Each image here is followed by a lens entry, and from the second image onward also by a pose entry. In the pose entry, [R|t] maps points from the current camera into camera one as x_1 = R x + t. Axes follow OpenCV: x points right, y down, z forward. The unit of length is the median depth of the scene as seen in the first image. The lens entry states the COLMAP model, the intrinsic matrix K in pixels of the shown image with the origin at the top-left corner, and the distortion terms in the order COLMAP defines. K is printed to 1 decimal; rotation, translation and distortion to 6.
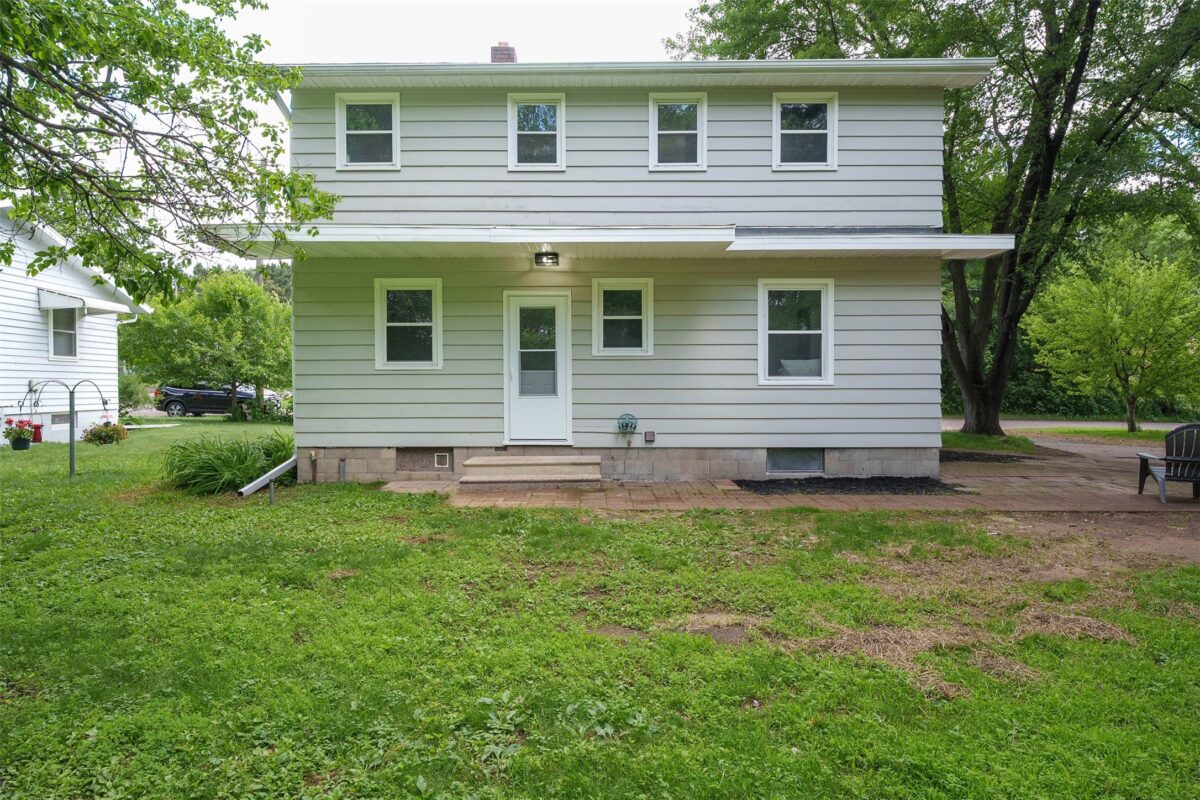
lens RADIAL K [[721.4, 0, 599.5], [0, 721.4, 405.1], [0, 0, 1]] dist [0.005928, -0.000106]
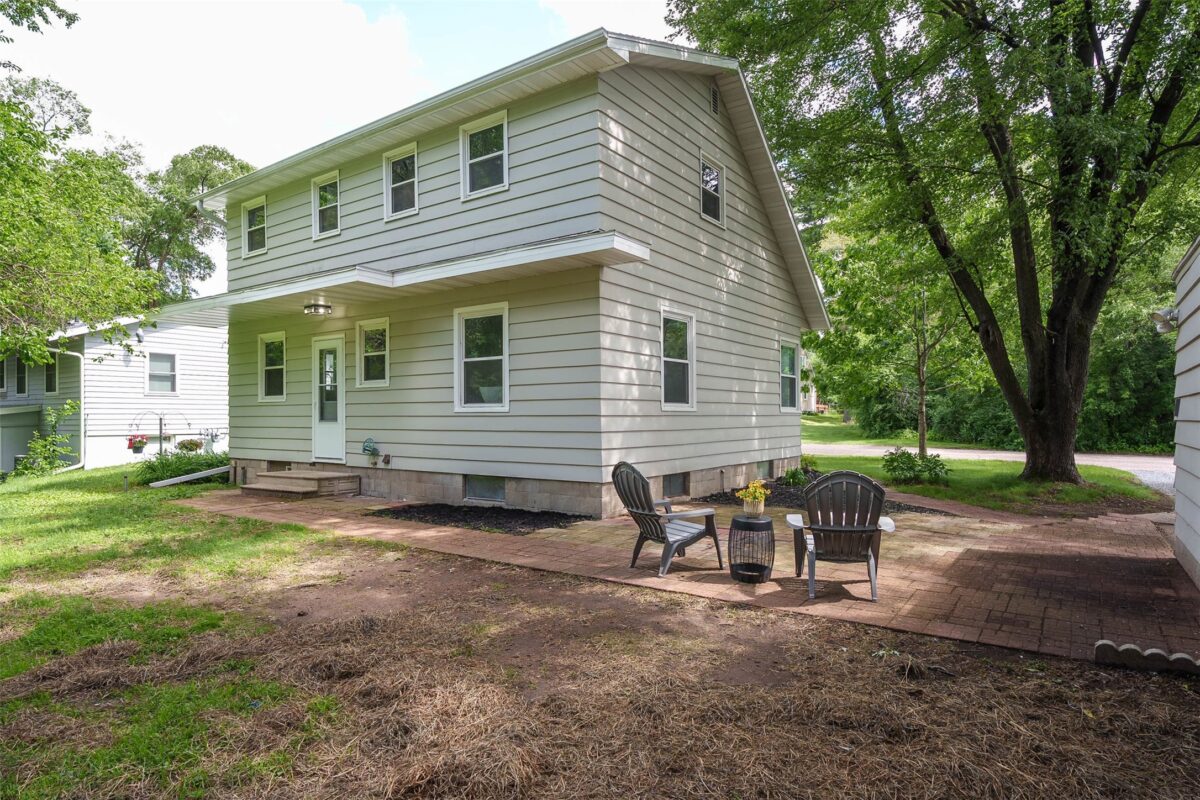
lens RADIAL K [[670.3, 0, 598.4], [0, 670.3, 412.1], [0, 0, 1]] dist [0.003143, 0.000092]
pose [[0.816743, -0.004948, -0.576980, 0.936134], [-0.001292, 0.999945, -0.010404, -0.018719], [0.577000, 0.009243, 0.816692, 0.339011]]
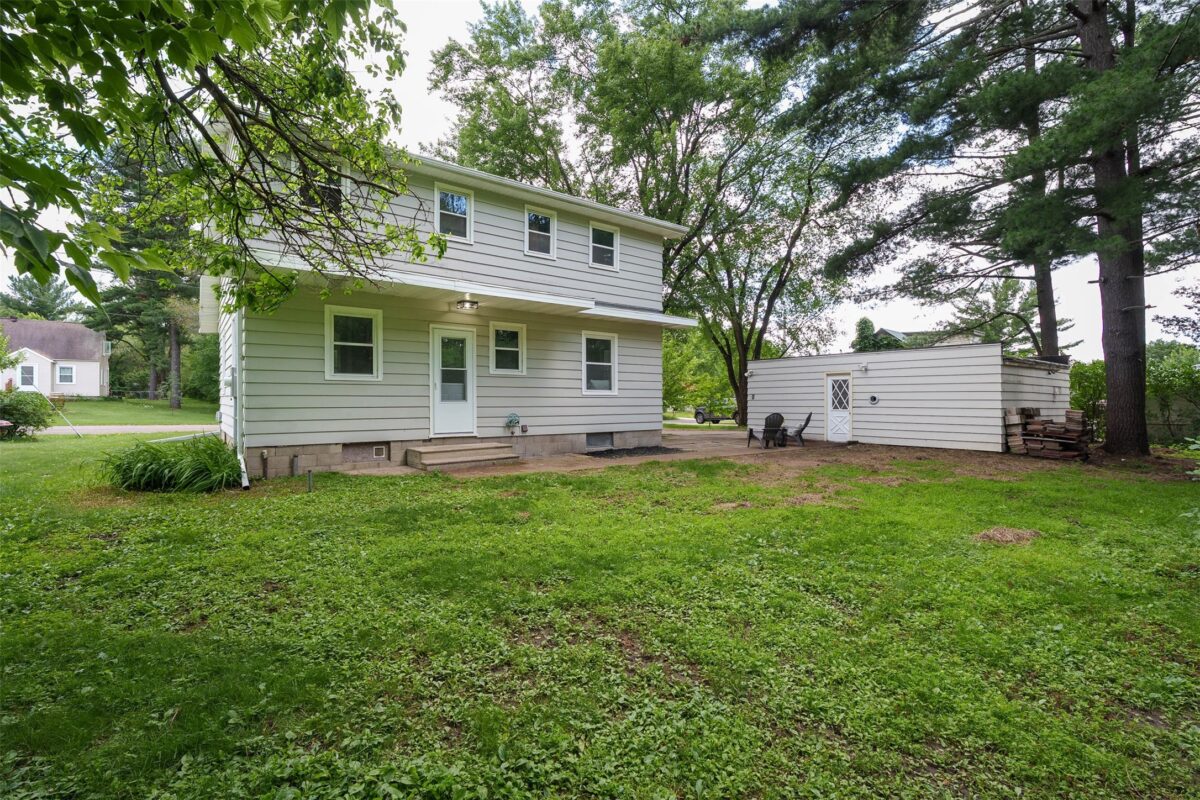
lens RADIAL K [[540.7, 0, 601.5], [0, 540.7, 393.8], [0, 0, 1]] dist [-0.002947, -0.000086]
pose [[0.789141, 0.008725, 0.614151, -0.500029], [0.007898, 0.999672, -0.024351, -0.000052], [-0.614162, 0.024067, 0.788813, 0.003095]]
